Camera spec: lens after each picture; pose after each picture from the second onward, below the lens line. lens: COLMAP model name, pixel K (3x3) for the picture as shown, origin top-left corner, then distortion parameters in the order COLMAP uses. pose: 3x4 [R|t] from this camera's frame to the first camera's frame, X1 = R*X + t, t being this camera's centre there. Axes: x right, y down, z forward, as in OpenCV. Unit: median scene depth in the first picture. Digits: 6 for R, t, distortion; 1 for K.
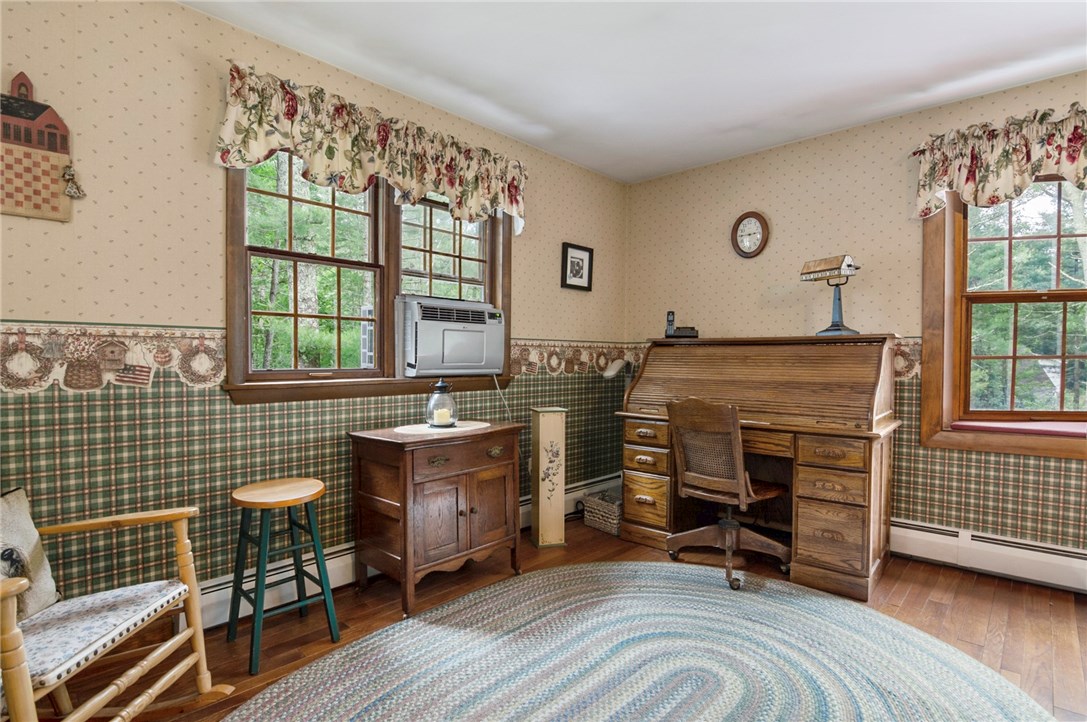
lens RADIAL K [[545.3, 0, 519.2], [0, 545.3, 366.2], [0, 0, 1]] dist [0.004382, -0.007983]
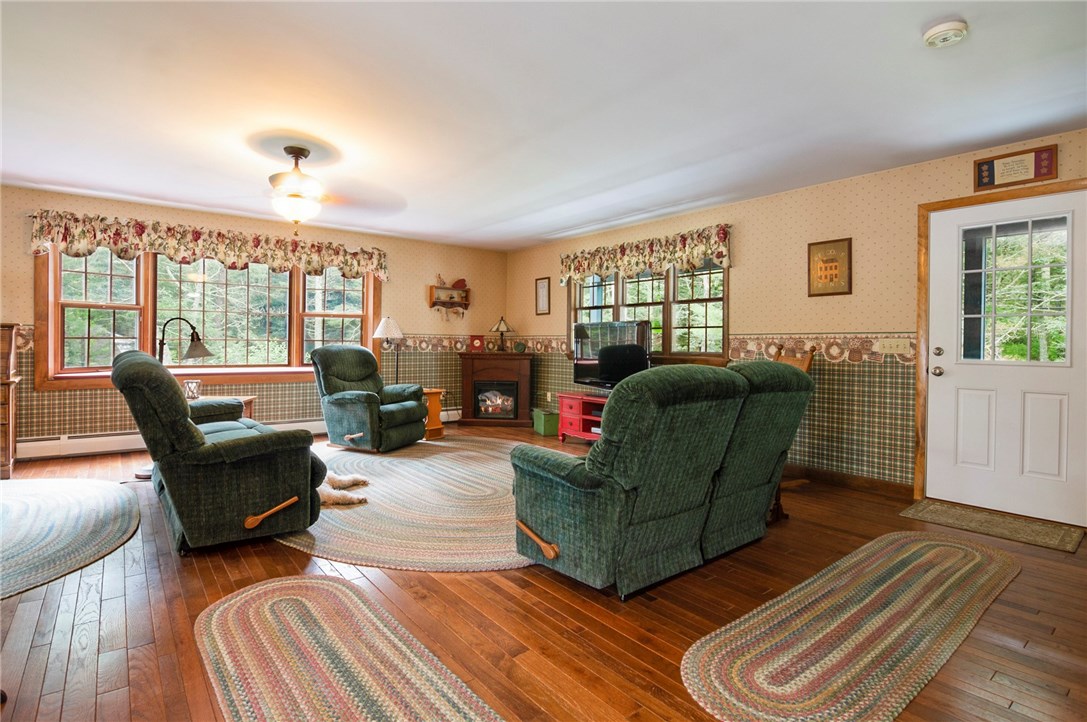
lens RADIAL K [[545.3, 0, 565.9], [0, 545.3, 353.3], [0, 0, 1]] dist [0.004382, -0.007983]
pose [[0.110929, -0.018944, 0.993648, -0.778576], [0.000282, 0.999819, 0.019030, 0.001279], [-0.993828, -0.001830, 0.110914, -0.846918]]
